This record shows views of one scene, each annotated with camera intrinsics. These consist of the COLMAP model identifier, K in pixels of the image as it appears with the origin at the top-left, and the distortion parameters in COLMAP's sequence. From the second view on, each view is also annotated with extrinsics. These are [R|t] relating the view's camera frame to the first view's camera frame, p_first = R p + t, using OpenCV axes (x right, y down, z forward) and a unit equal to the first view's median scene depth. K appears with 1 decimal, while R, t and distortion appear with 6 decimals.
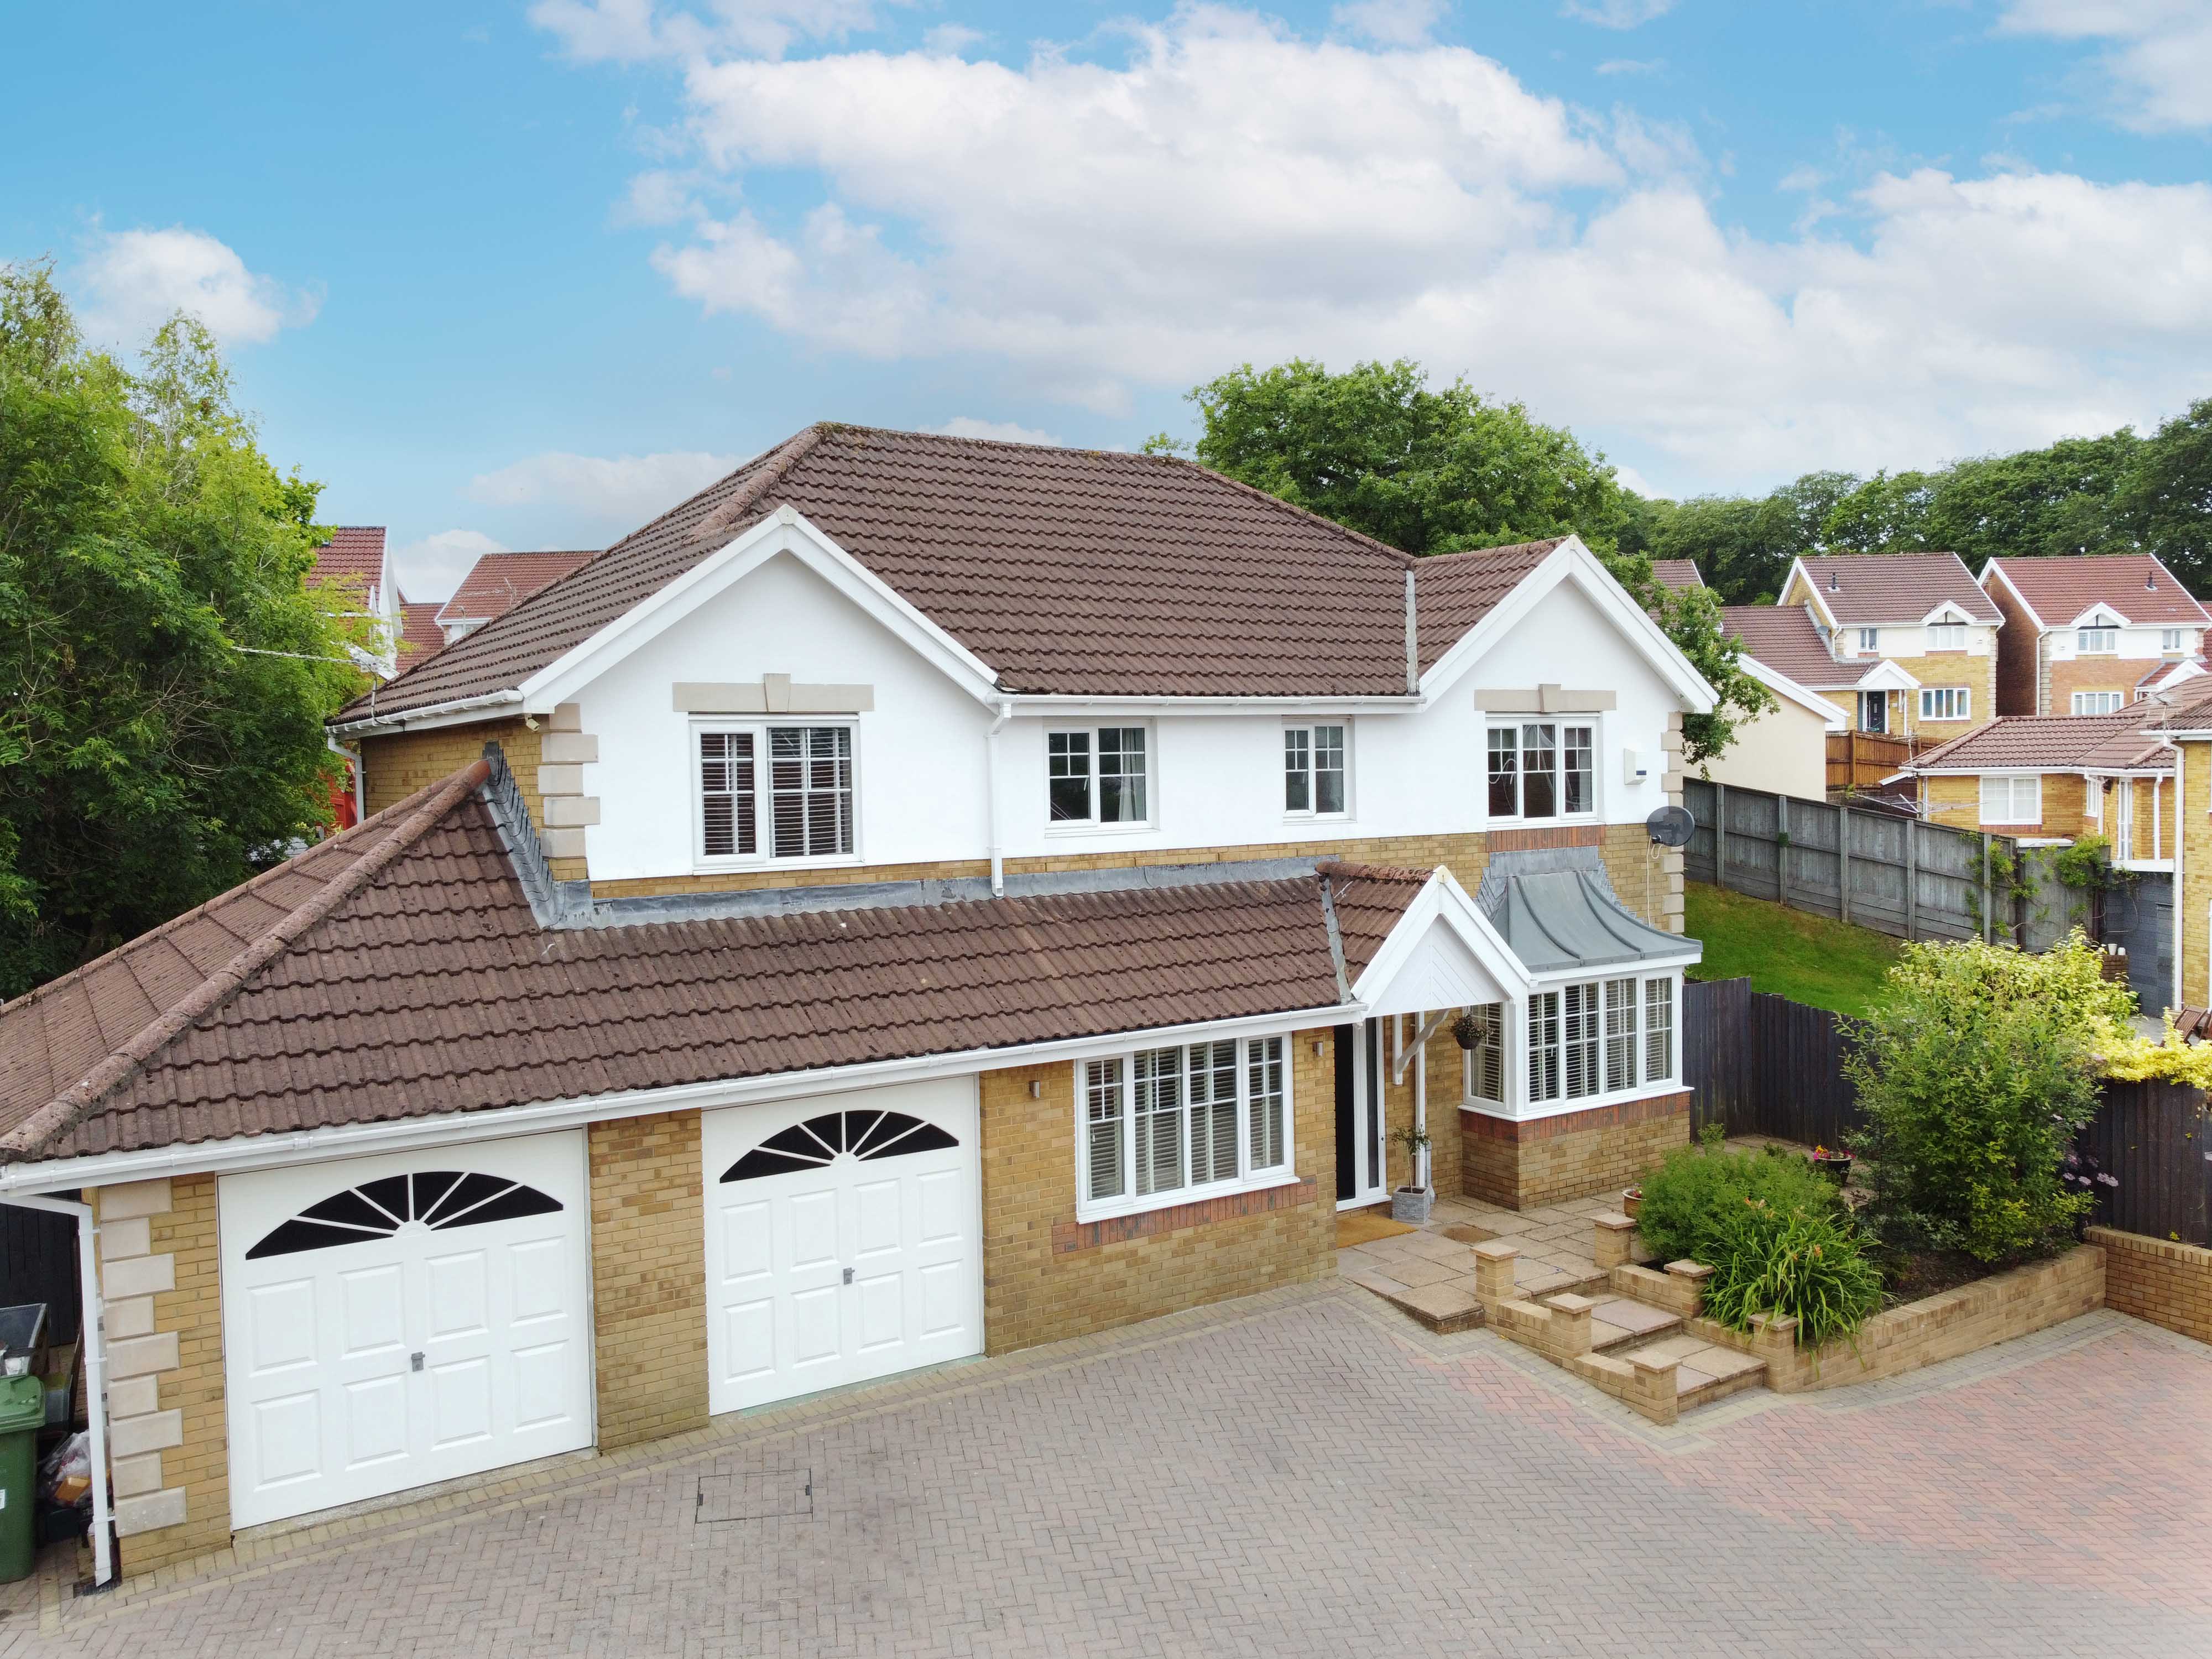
lens RADIAL K [[1680.8, 0, 1106.0], [0, 1680.8, 829.5], [0, 0, 1]] dist [0.003741, -0.001440]
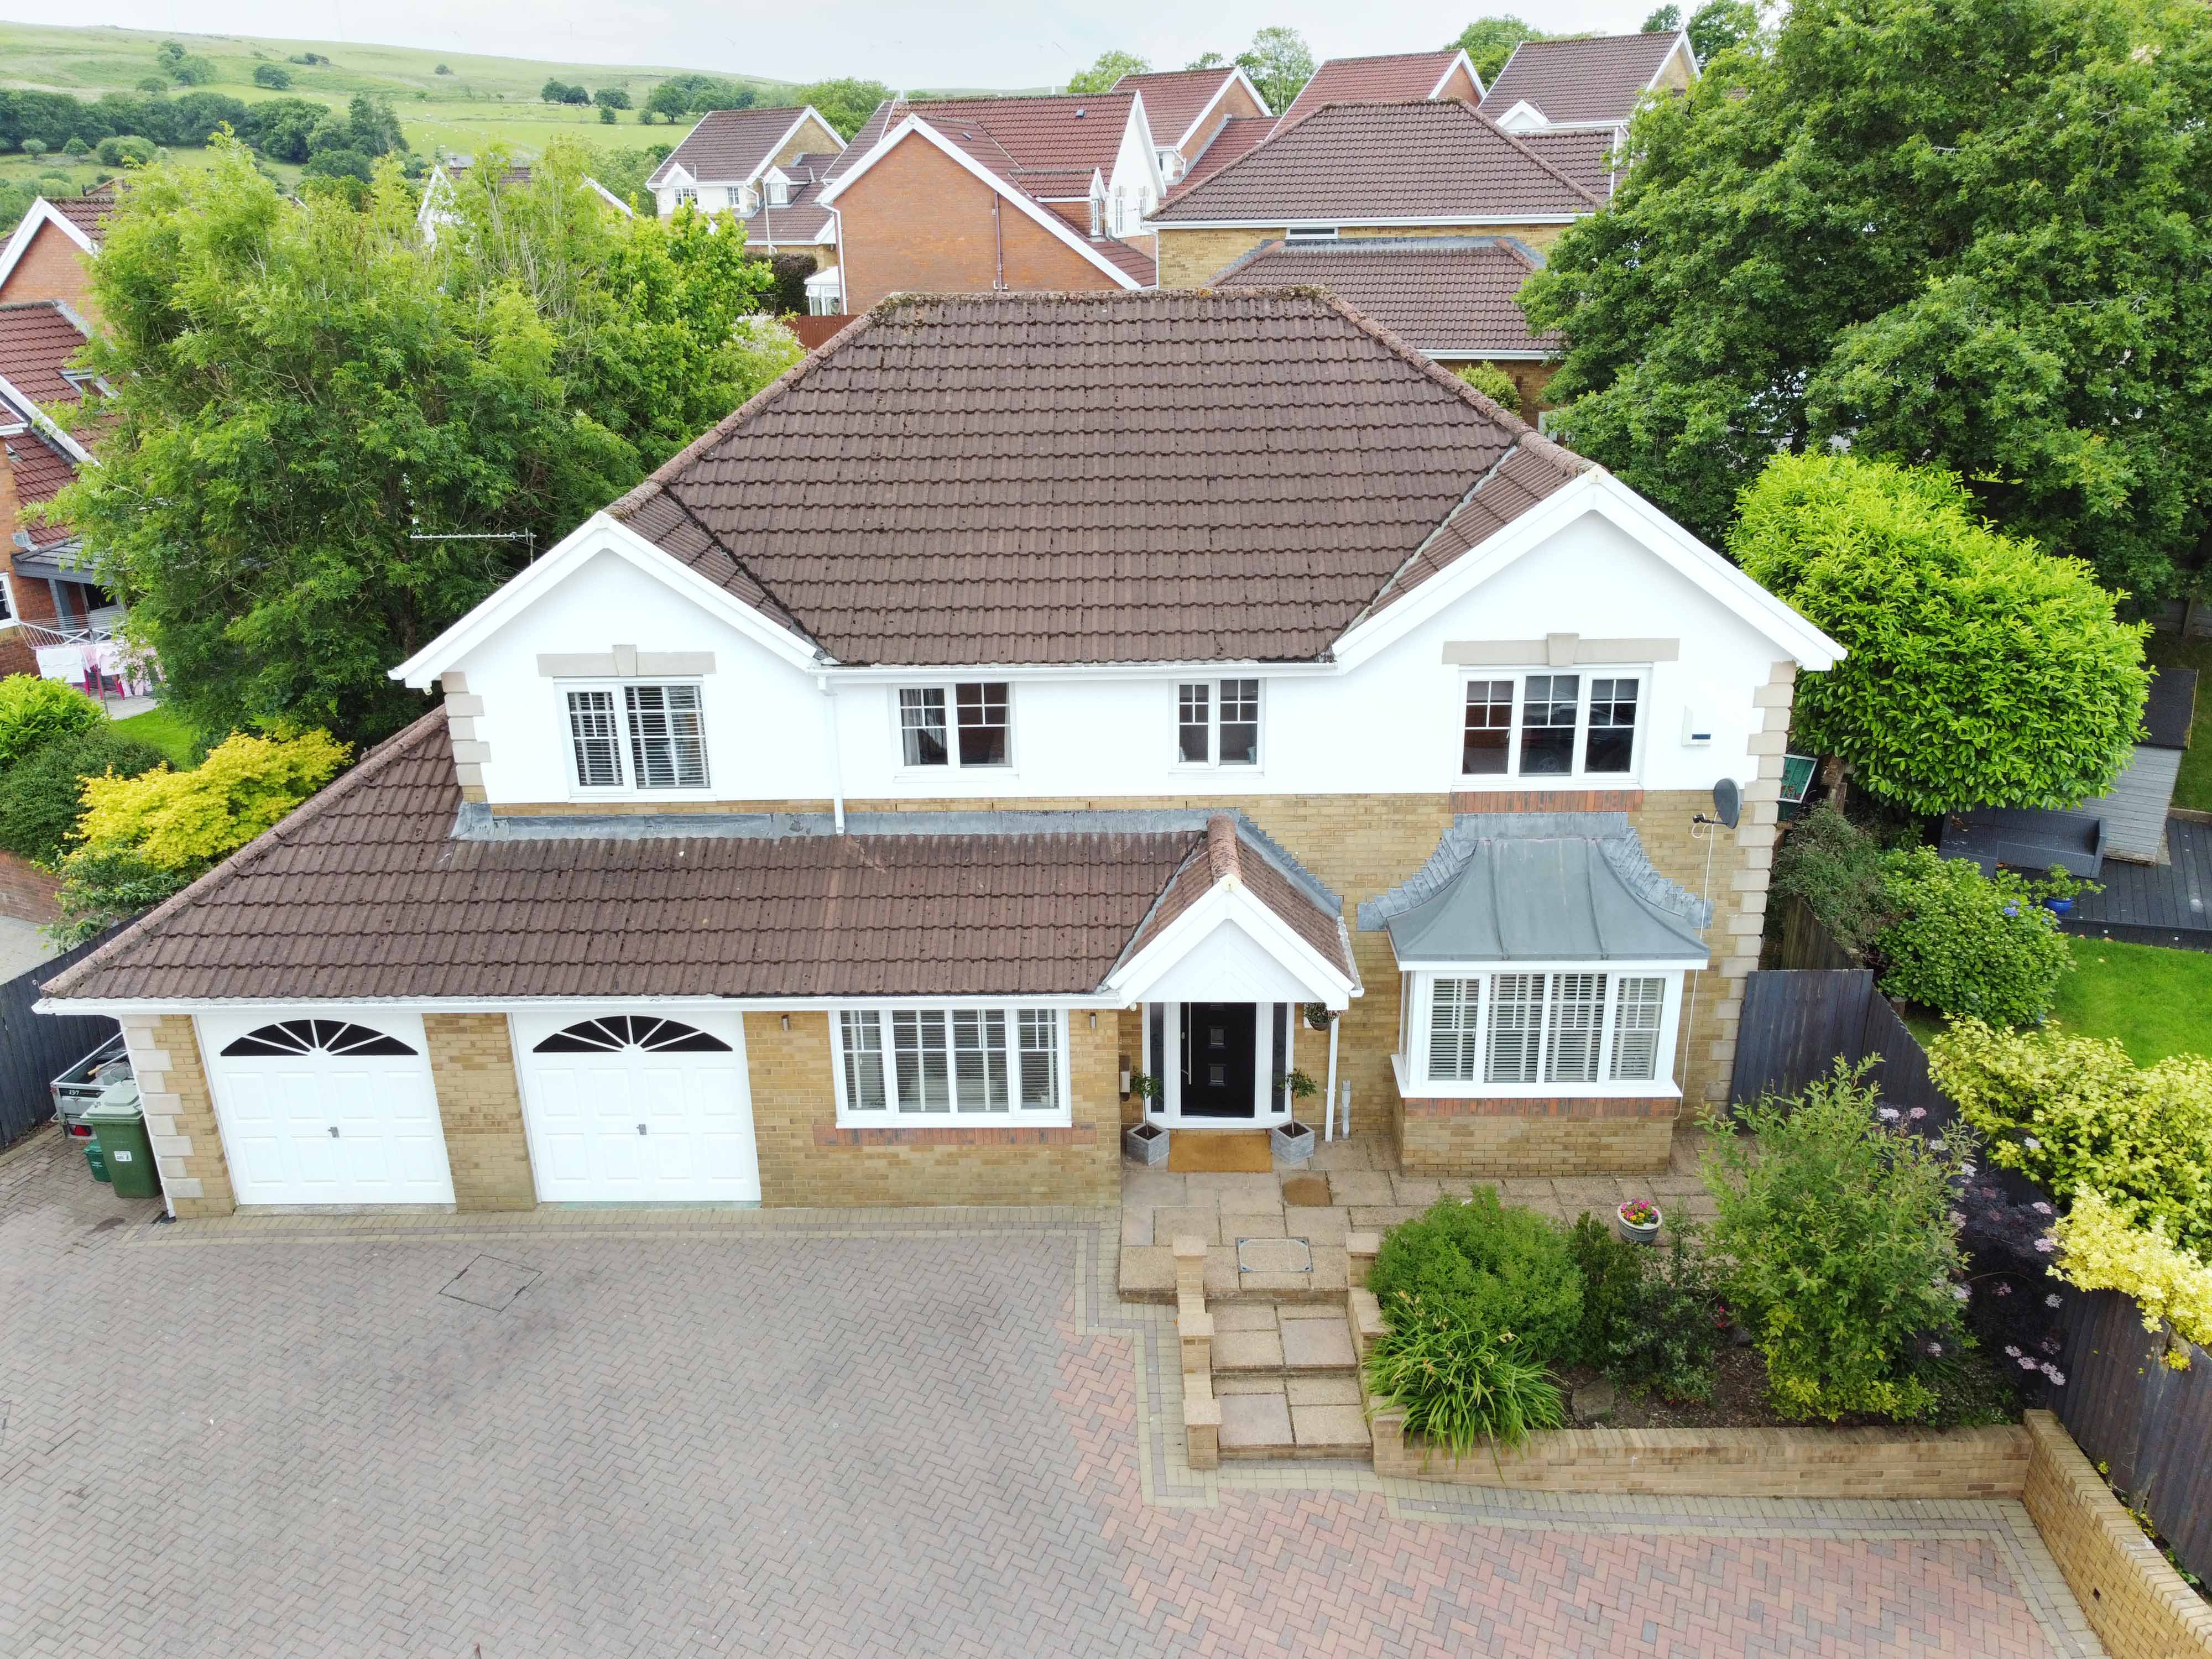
lens RADIAL K [[1680.8, 0, 1106.0], [0, 1680.8, 829.5], [0, 0, 1]] dist [0.003741, -0.001440]
pose [[0.827896, 0.202417, -0.523083, 0.704638], [-0.019594, 0.942477, 0.333697, -0.358302], [0.560539, -0.266017, 0.784239, 0.215755]]
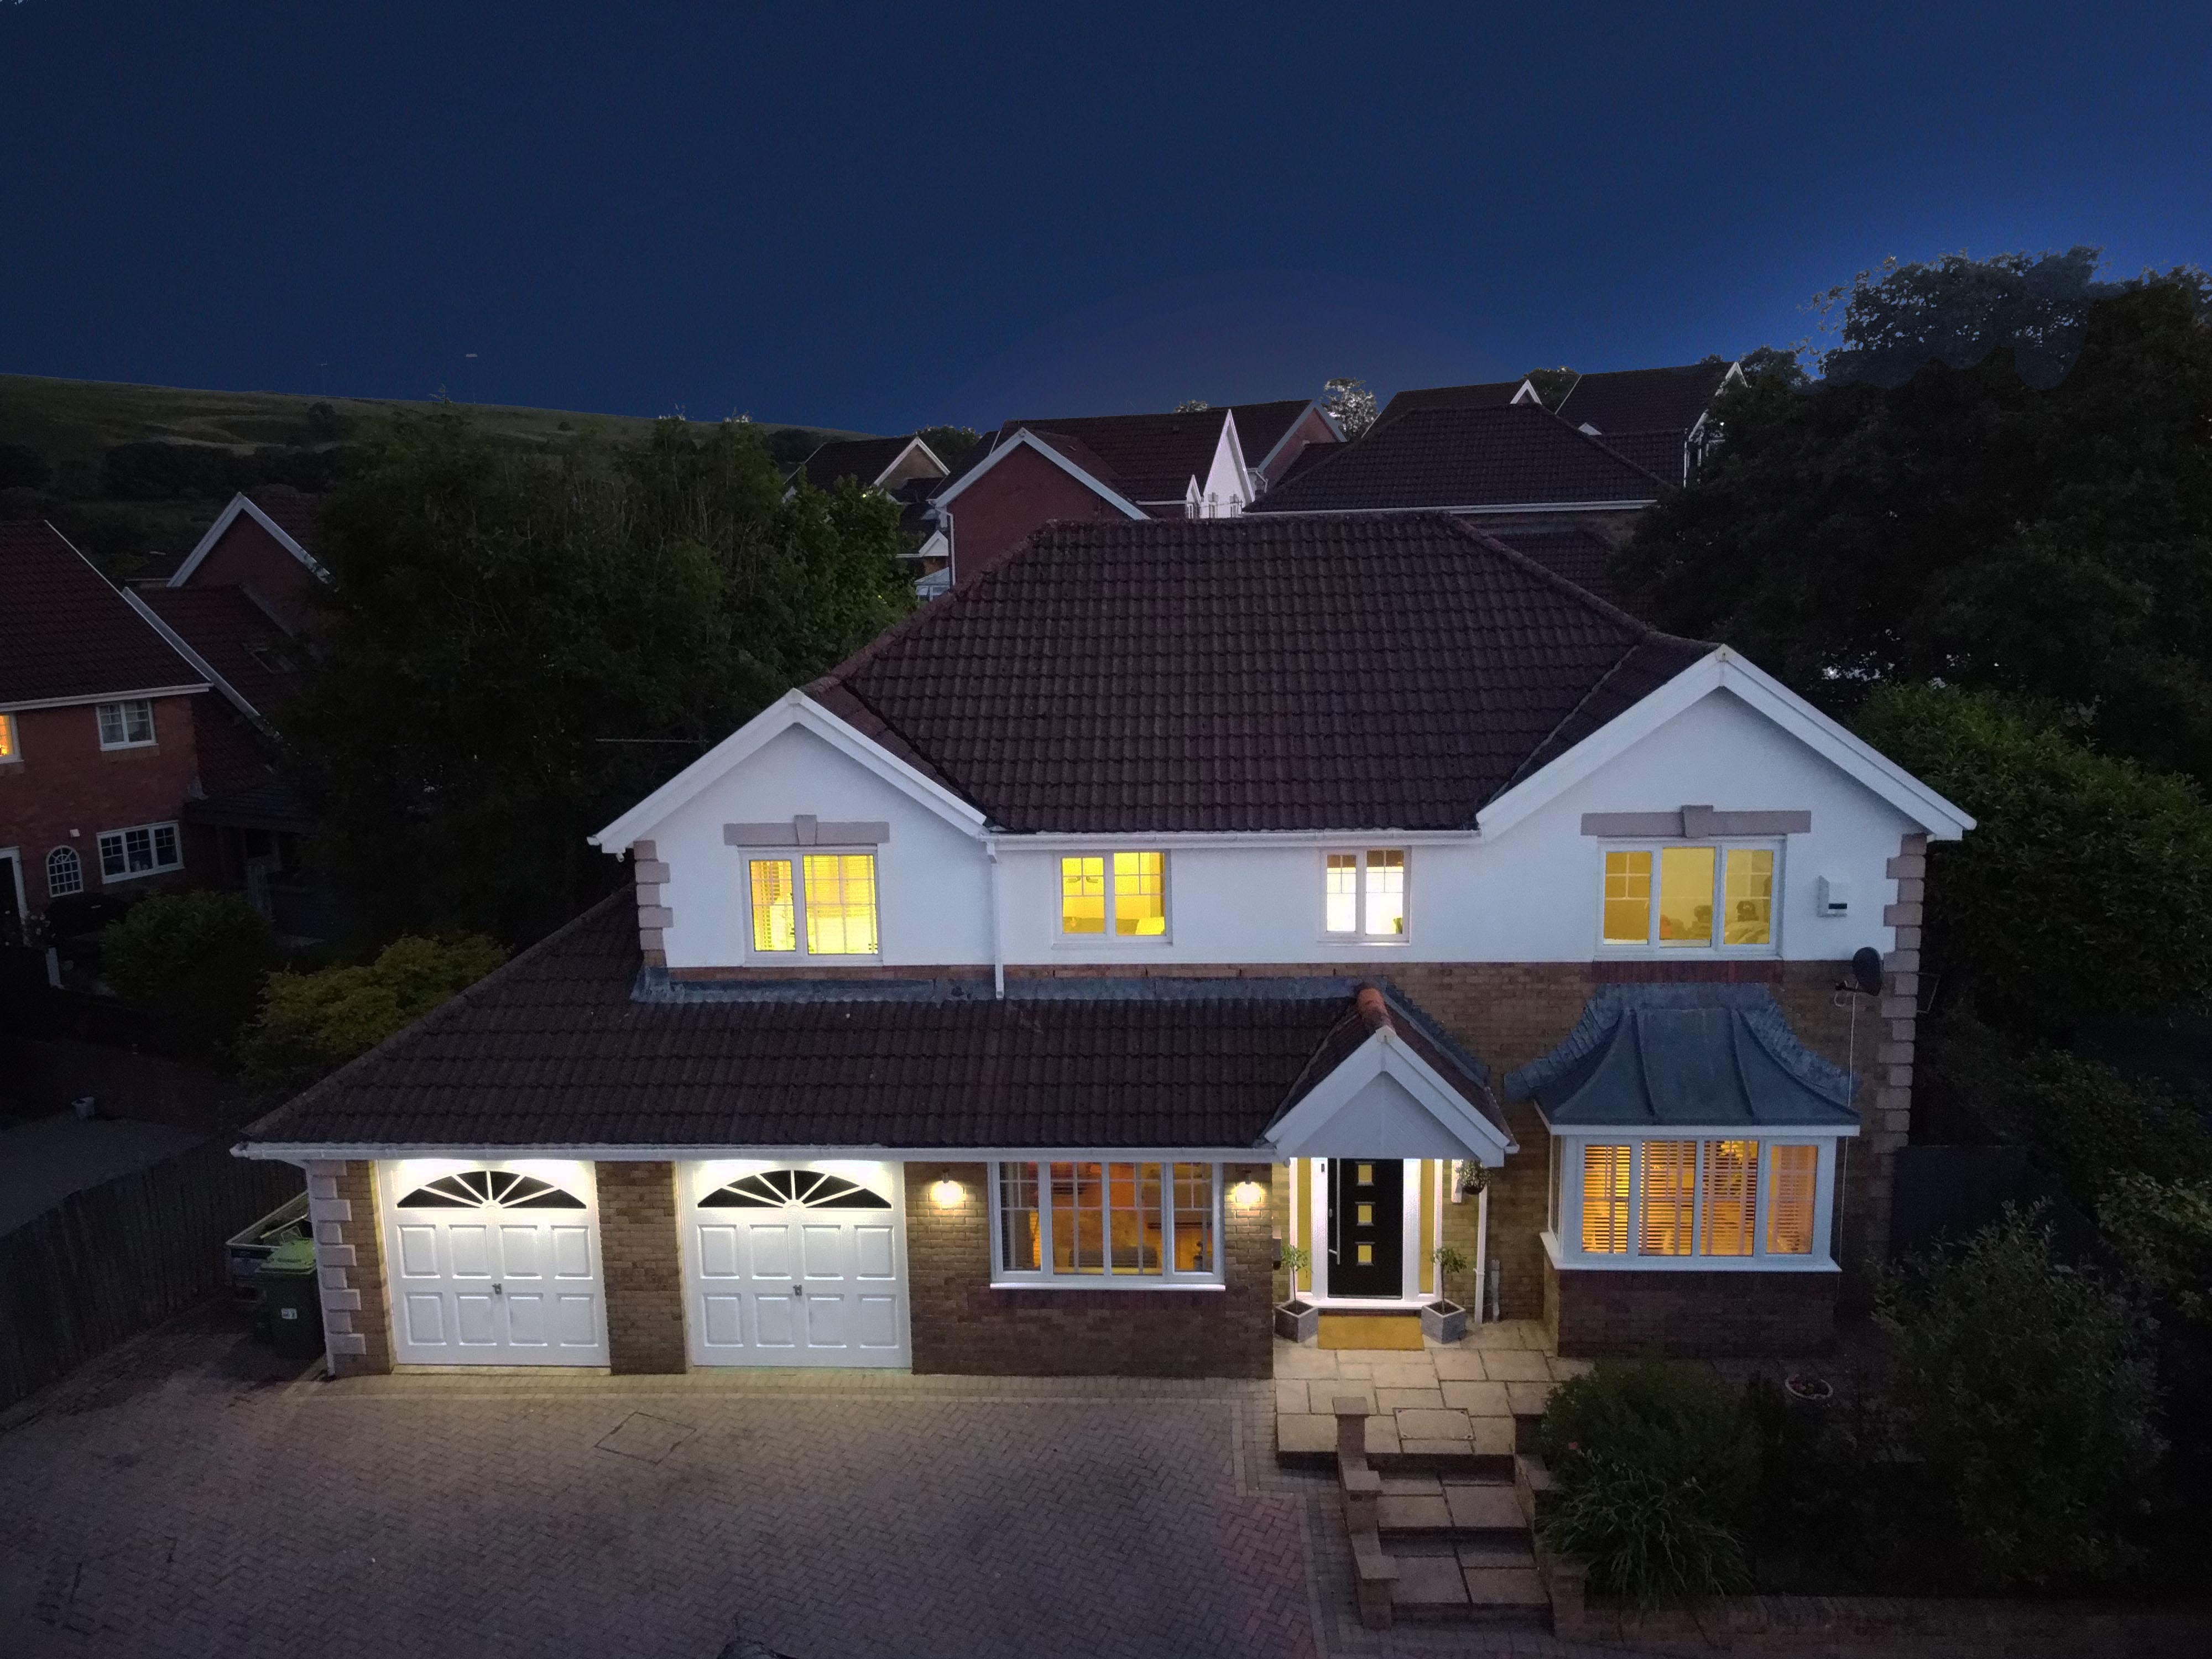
lens RADIAL K [[1680.3, 0, 1106.0], [0, 1680.3, 829.5], [0, 0, 1]] dist [0.001114, 0.001241]
pose [[0.804080, 0.104499, -0.585266, 0.700047], [-0.017325, 0.988132, 0.152629, -0.268411], [0.594269, -0.112586, 0.796347, 0.119812]]
